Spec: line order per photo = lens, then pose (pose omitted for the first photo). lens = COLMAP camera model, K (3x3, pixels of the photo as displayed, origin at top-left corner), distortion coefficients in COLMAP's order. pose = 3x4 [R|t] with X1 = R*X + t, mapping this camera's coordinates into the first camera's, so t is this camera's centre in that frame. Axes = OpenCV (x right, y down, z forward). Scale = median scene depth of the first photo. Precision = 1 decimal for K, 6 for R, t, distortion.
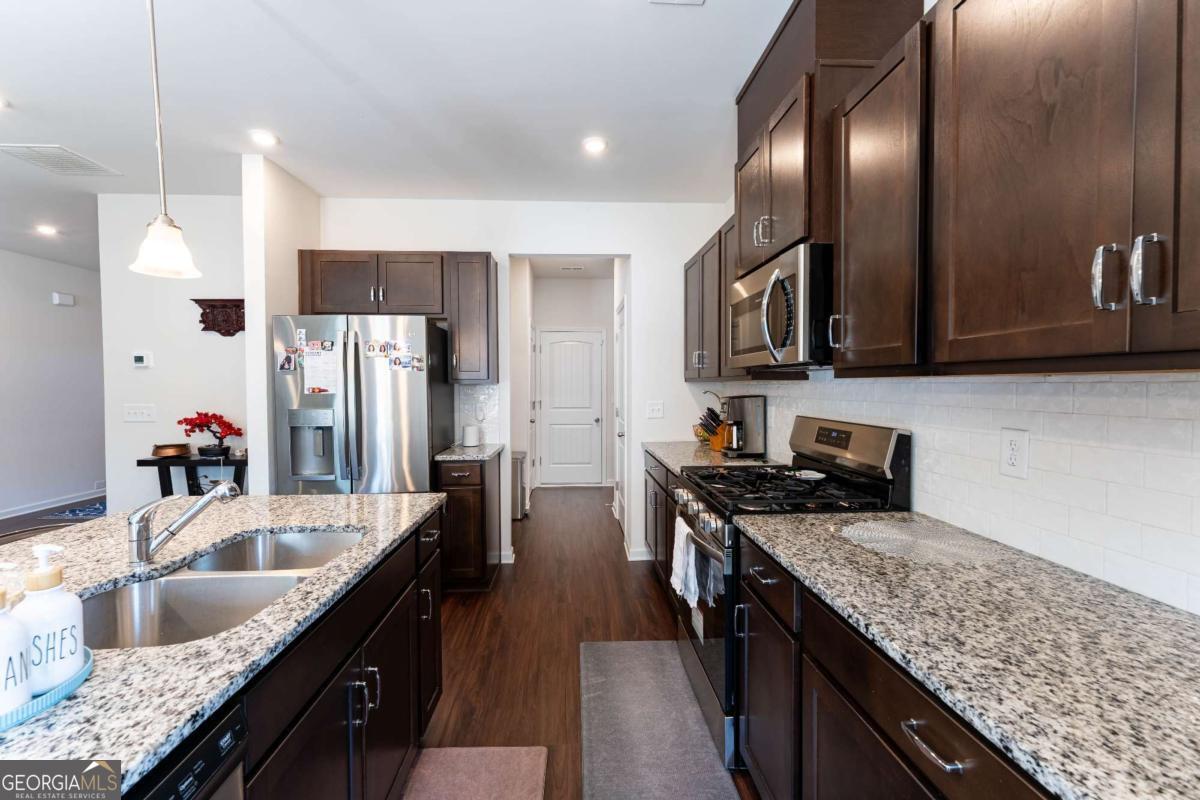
lens RADIAL K [[490.4, 0, 590.0], [0, 490.4, 398.3], [0, 0, 1]] dist [0.003259, -0.001047]
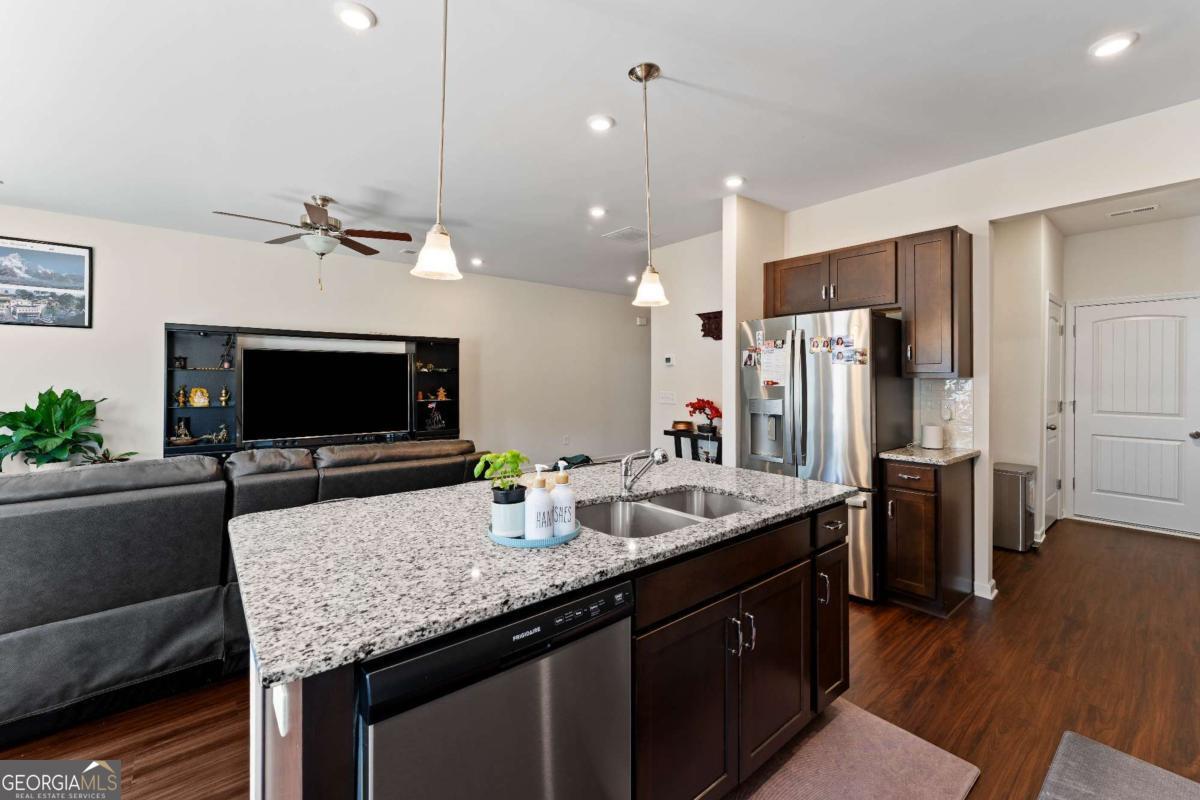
lens RADIAL K [[490.4, 0, 605.8], [0, 490.4, 378.0], [0, 0, 1]] dist [0.003259, -0.001047]
pose [[0.609581, 0.003857, -0.792715, 0.121152], [-0.025918, 0.999551, -0.015066, -0.000372], [0.792300, 0.029729, 0.609407, -0.010181]]
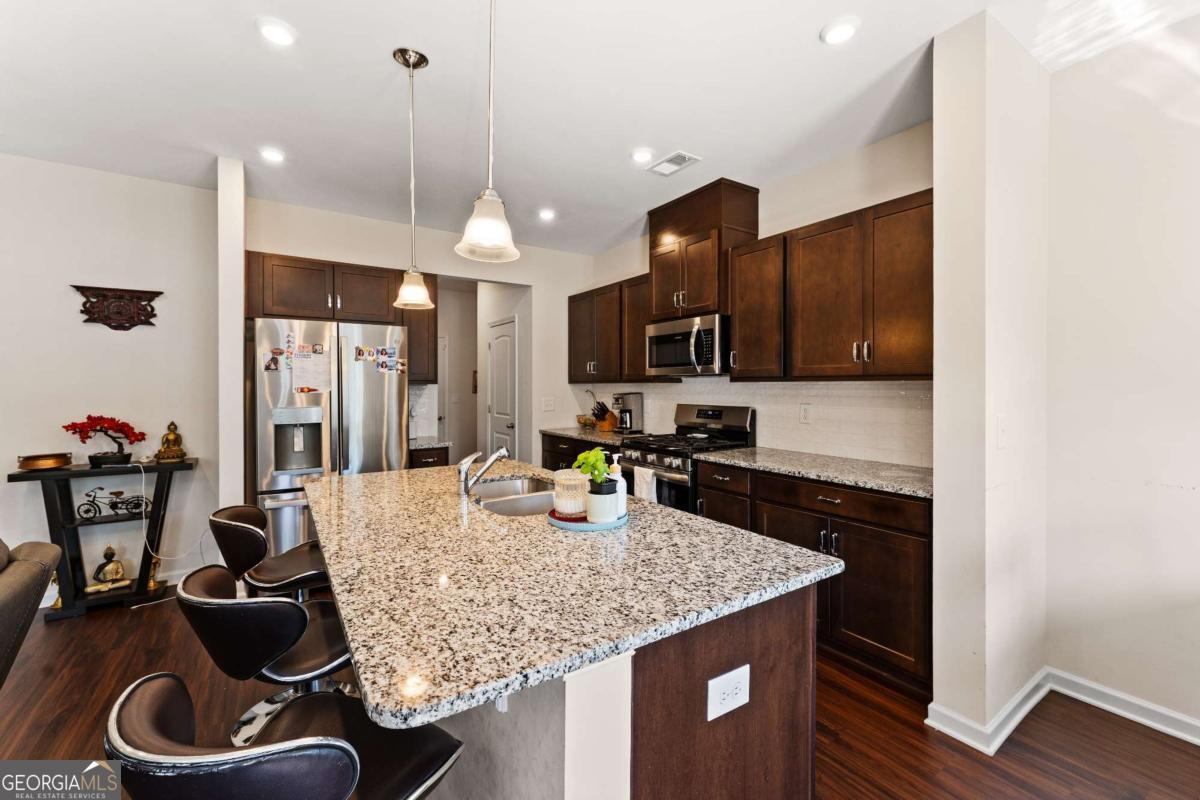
lens RADIAL K [[490.4, 0, 583.7], [0, 490.4, 389.5], [0, 0, 1]] dist [0.003259, -0.001047]
pose [[0.864680, -0.001954, 0.502319, -0.564068], [0.012680, 0.999759, -0.017937, 0.010303], [-0.502163, 0.021880, 0.864496, -0.237138]]
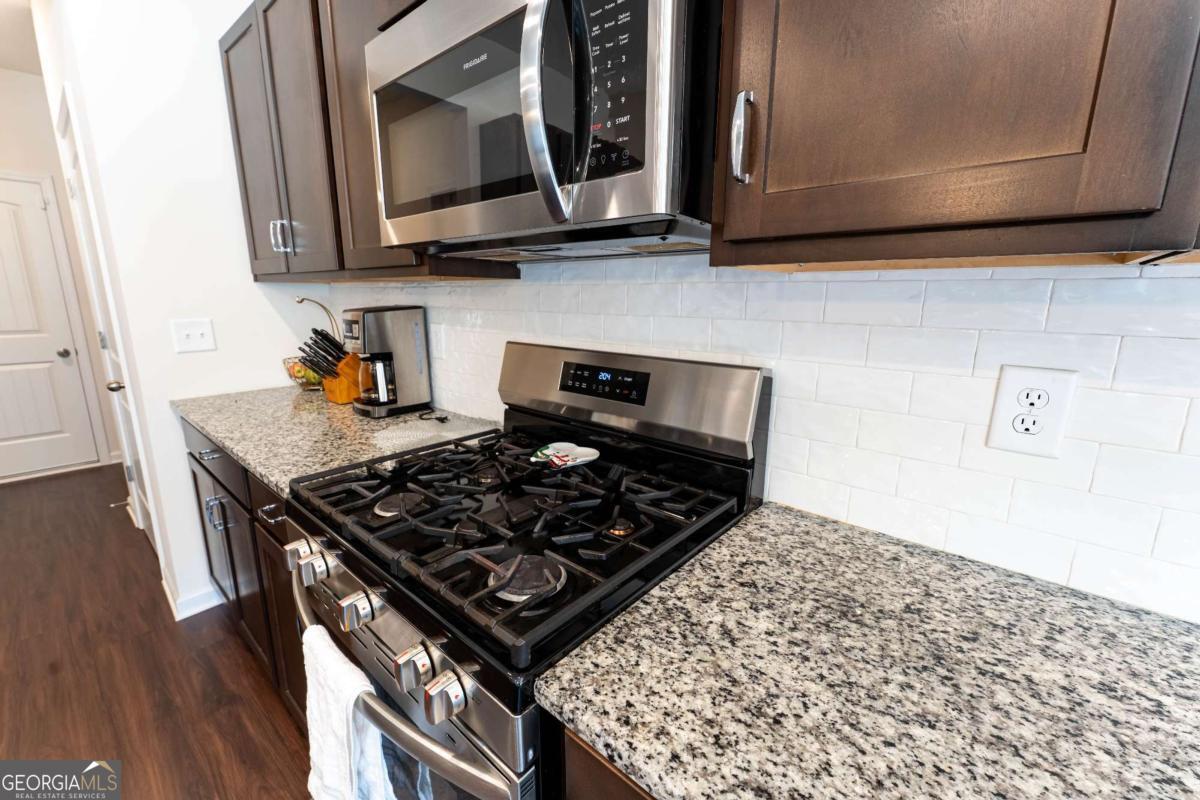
lens RADIAL K [[490.4, 0, 594.5], [0, 490.4, 397.4], [0, 0, 1]] dist [0.003259, -0.001047]
pose [[0.691657, -0.141005, 0.708328, 0.061957], [0.011119, 0.982719, 0.184771, -0.004315], [-0.722141, -0.119922, 0.681272, 0.423965]]
